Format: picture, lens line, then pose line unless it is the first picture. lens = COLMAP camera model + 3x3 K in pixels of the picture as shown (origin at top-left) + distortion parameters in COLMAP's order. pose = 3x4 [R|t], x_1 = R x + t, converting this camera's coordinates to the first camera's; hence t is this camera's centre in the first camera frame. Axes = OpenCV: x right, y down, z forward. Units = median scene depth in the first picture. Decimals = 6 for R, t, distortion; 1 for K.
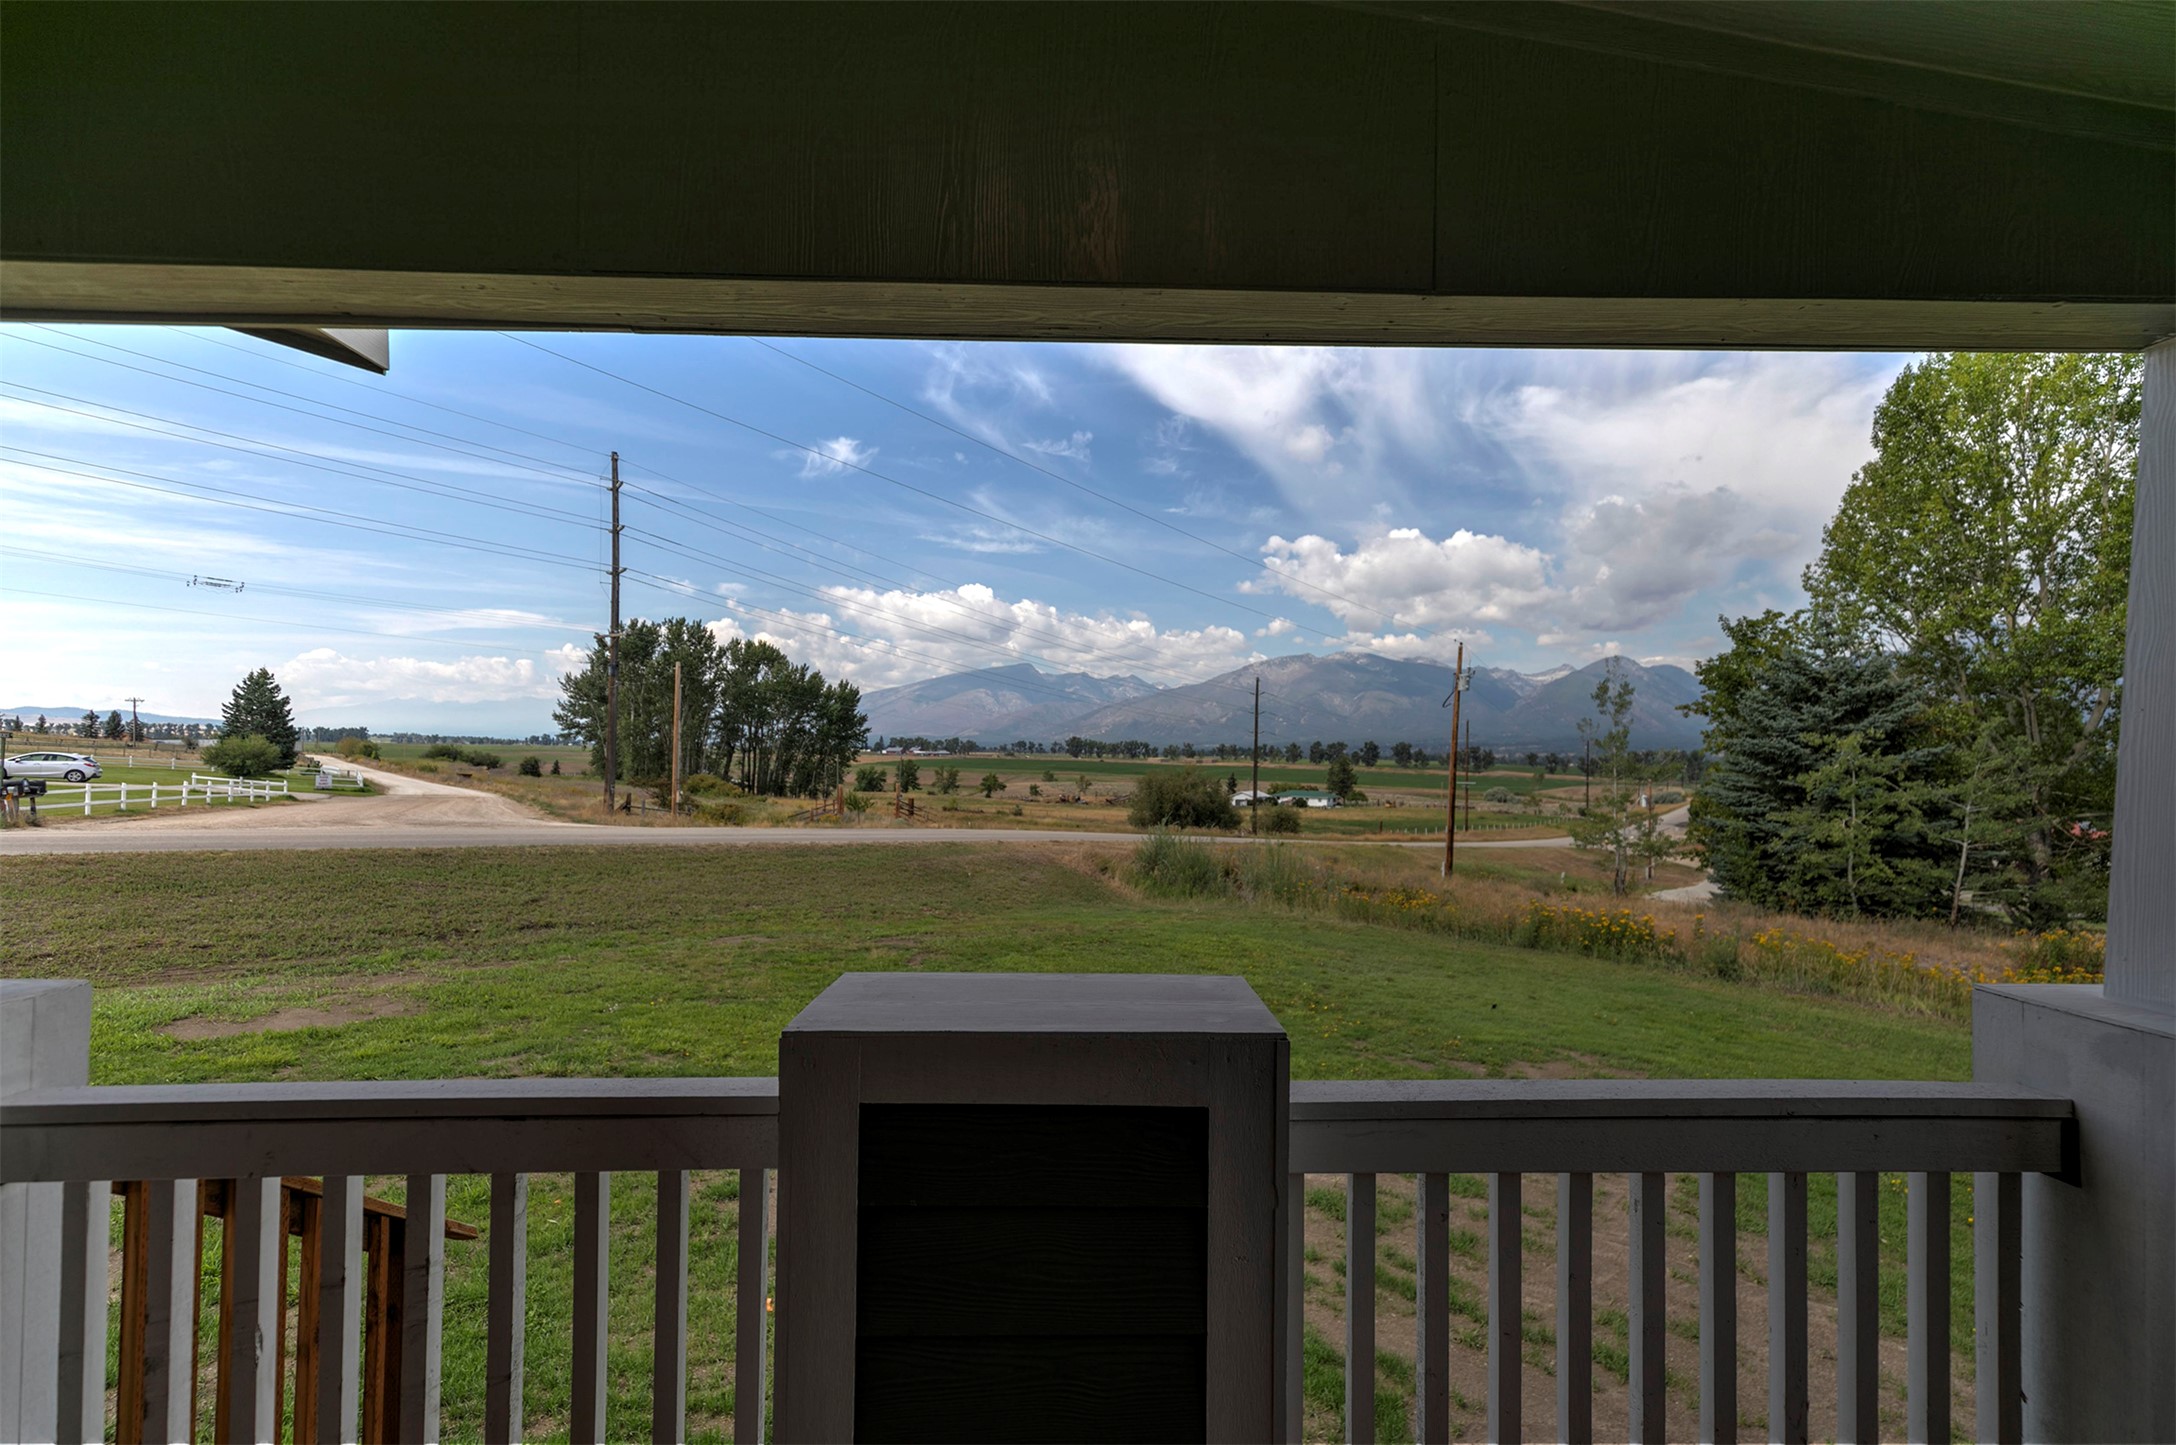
lens RADIAL K [[980.1, 0, 1088.0], [0, 980.1, 753.7], [0, 0, 1]] dist [0.012246, -0.002579]
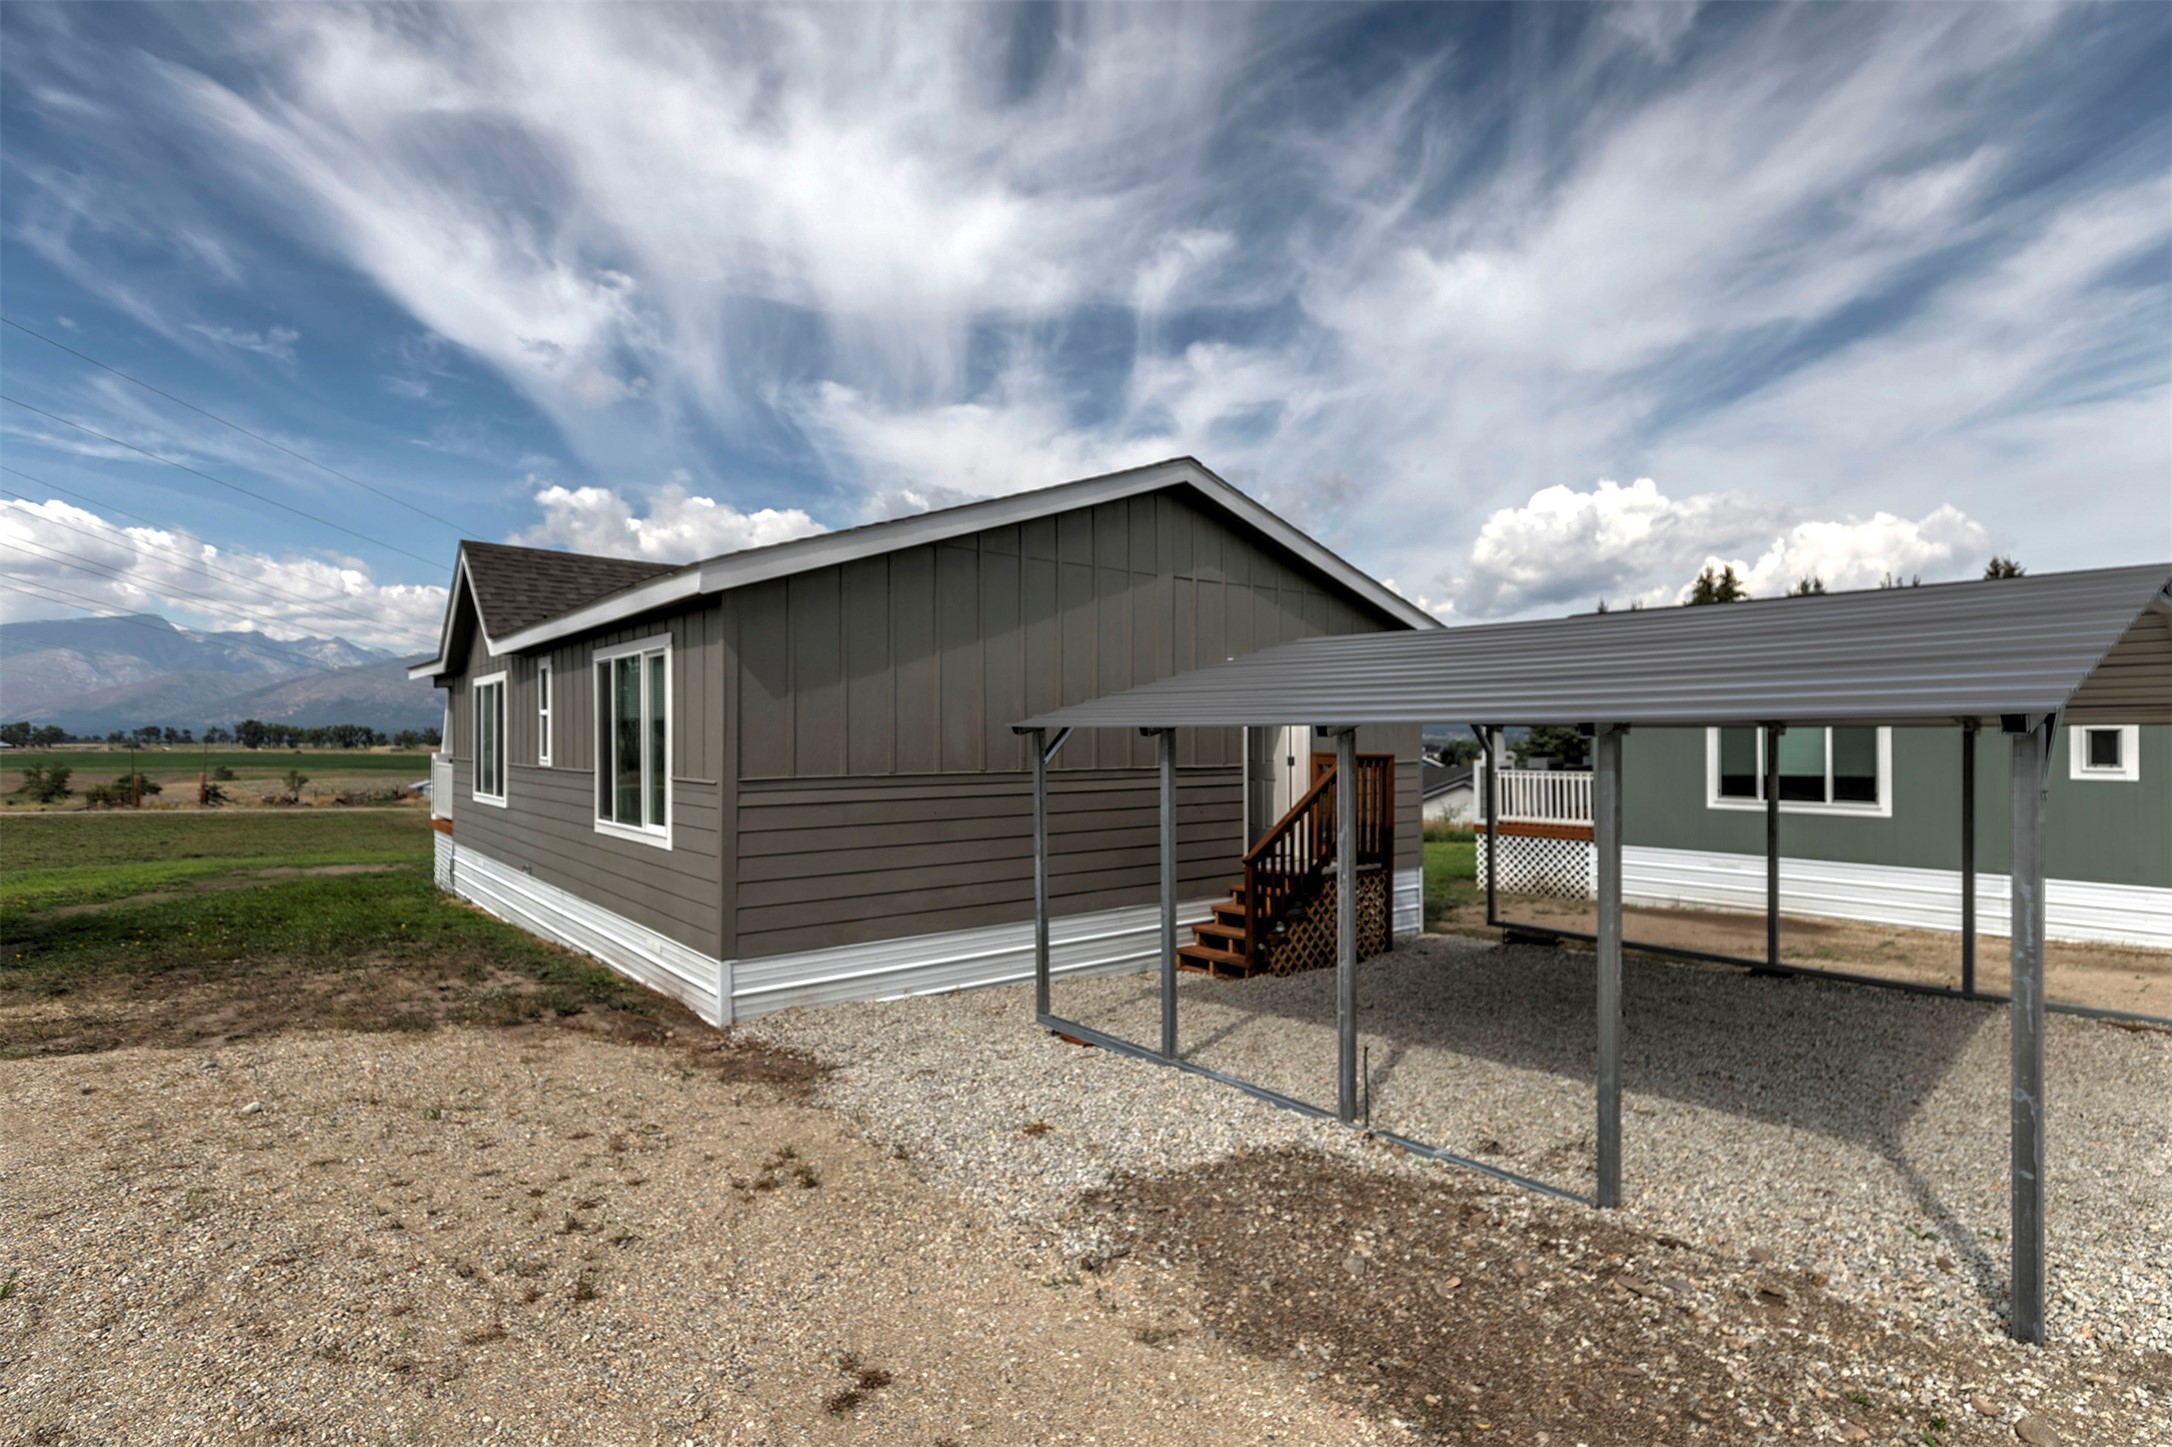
lens RADIAL K [[1064.0, 0, 1093.1], [0, 1064.0, 727.8], [0, 0, 1]] dist [-0.002987, 0.000497]
pose [[0.786054, -0.008456, 0.618100, -0.430592], [0.013774, 0.999898, -0.003838, 0.010918], [-0.618004, 0.011531, 0.786090, -0.796249]]
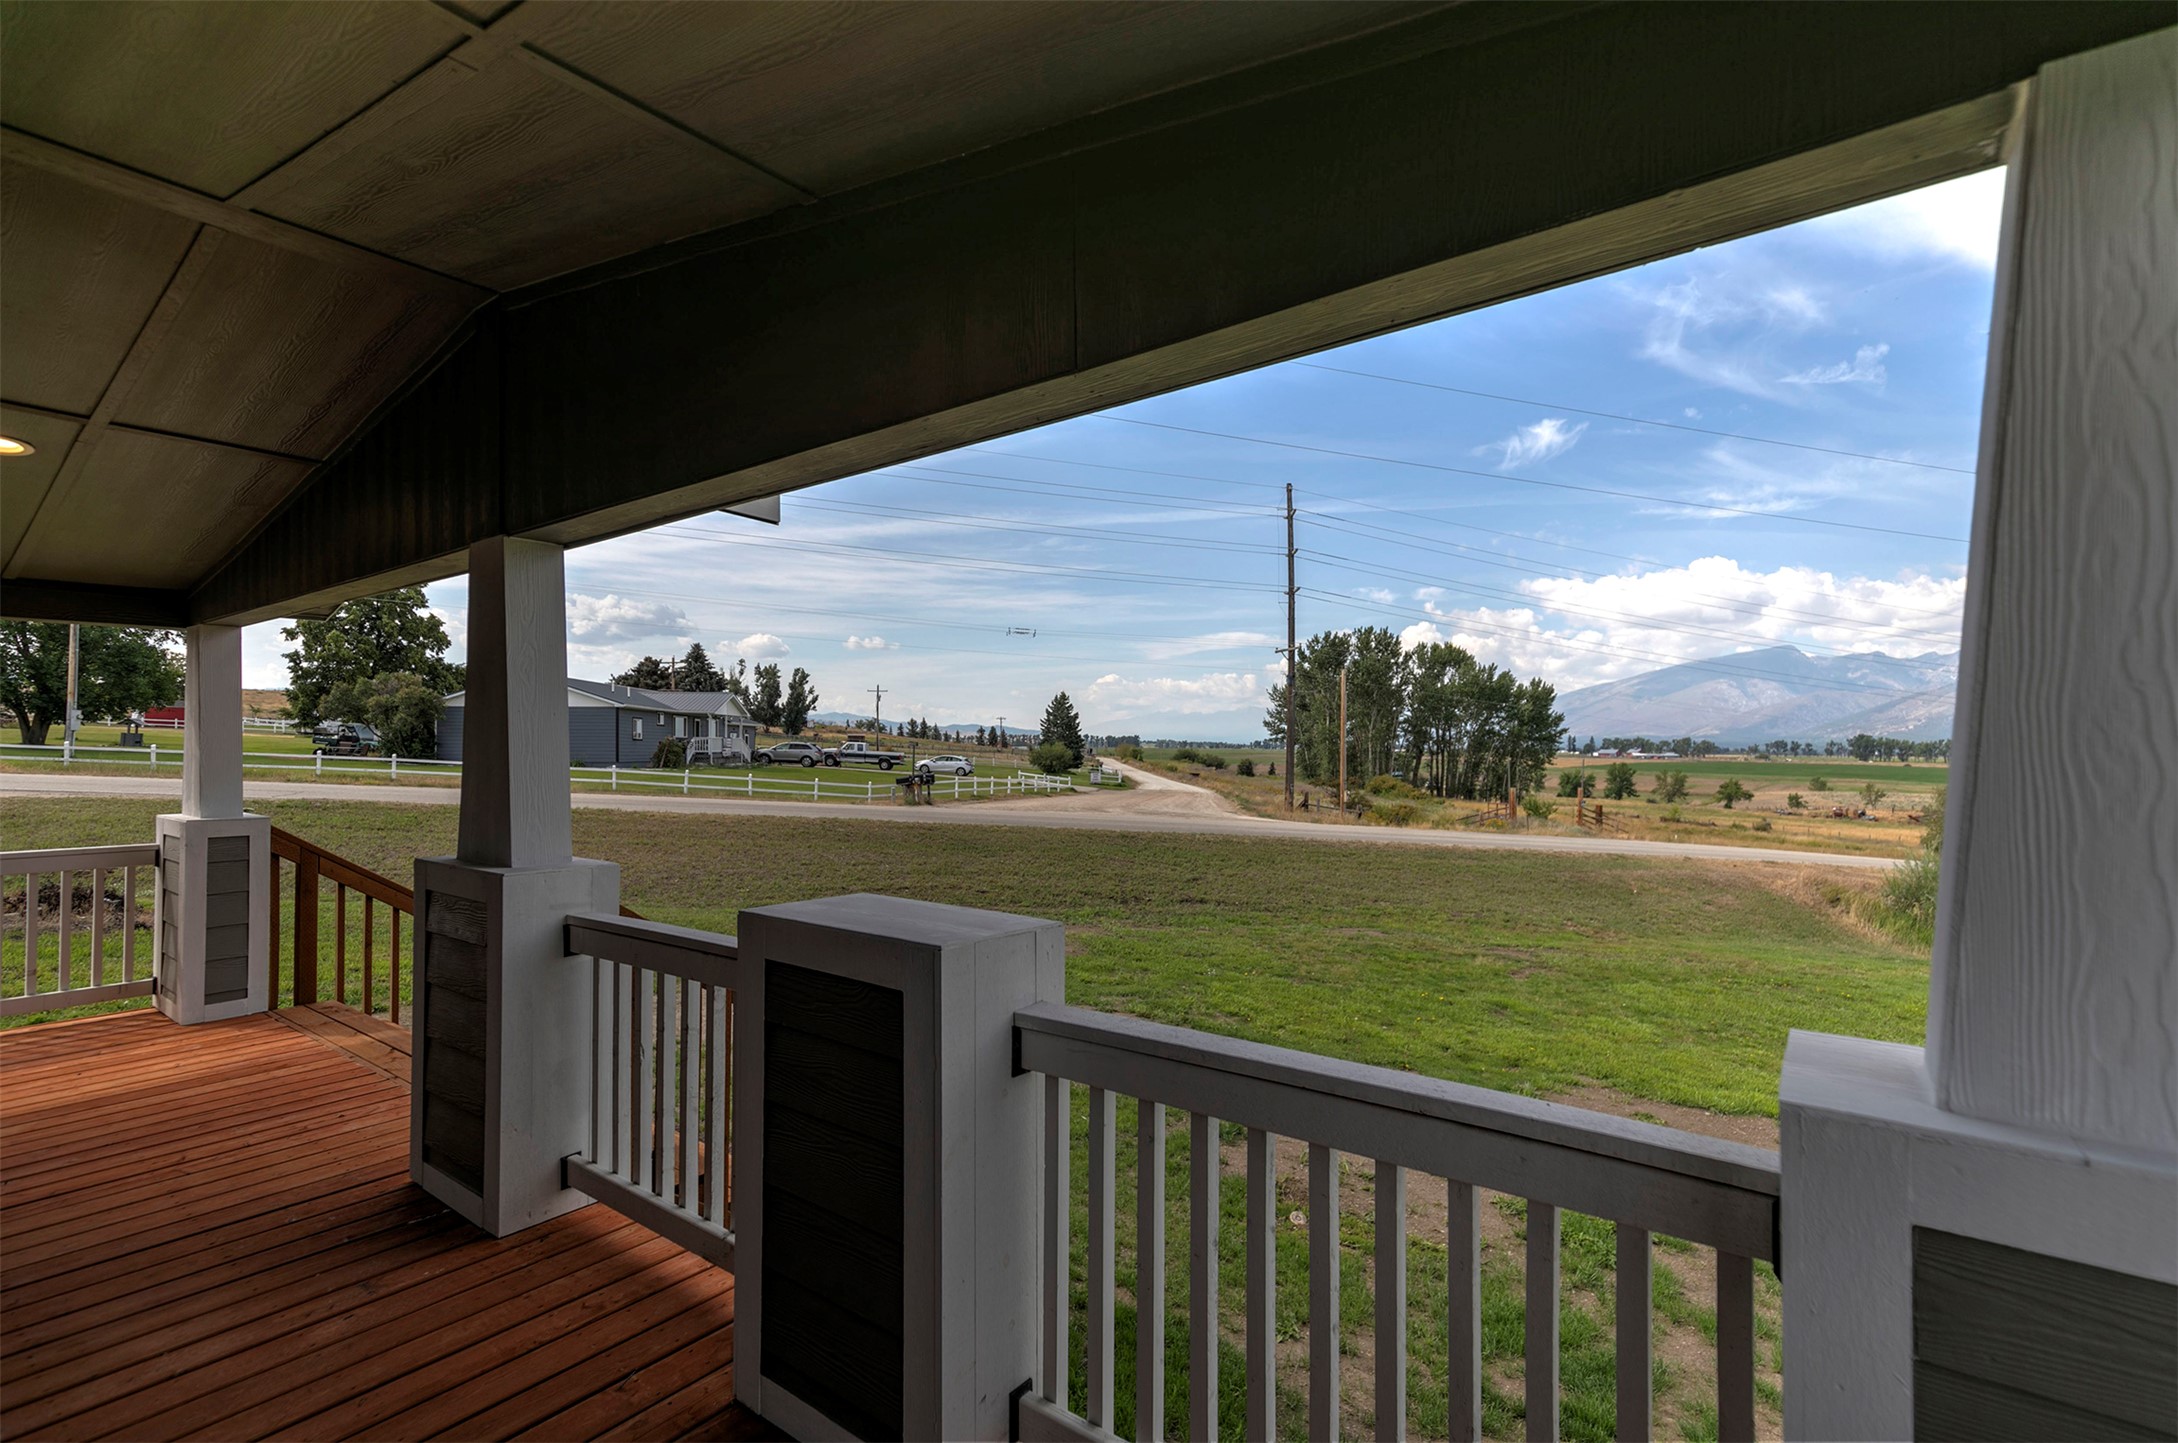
lens RADIAL K [[981.0, 0, 1102.5], [0, 981.0, 747.3], [0, 0, 1]] dist [0.012246, -0.002579]
pose [[0.783707, -0.006501, -0.621097, 0.007927], [0.000763, 0.999955, -0.009503, 0.000131], [0.621131, 0.006974, 0.783676, 0.000378]]
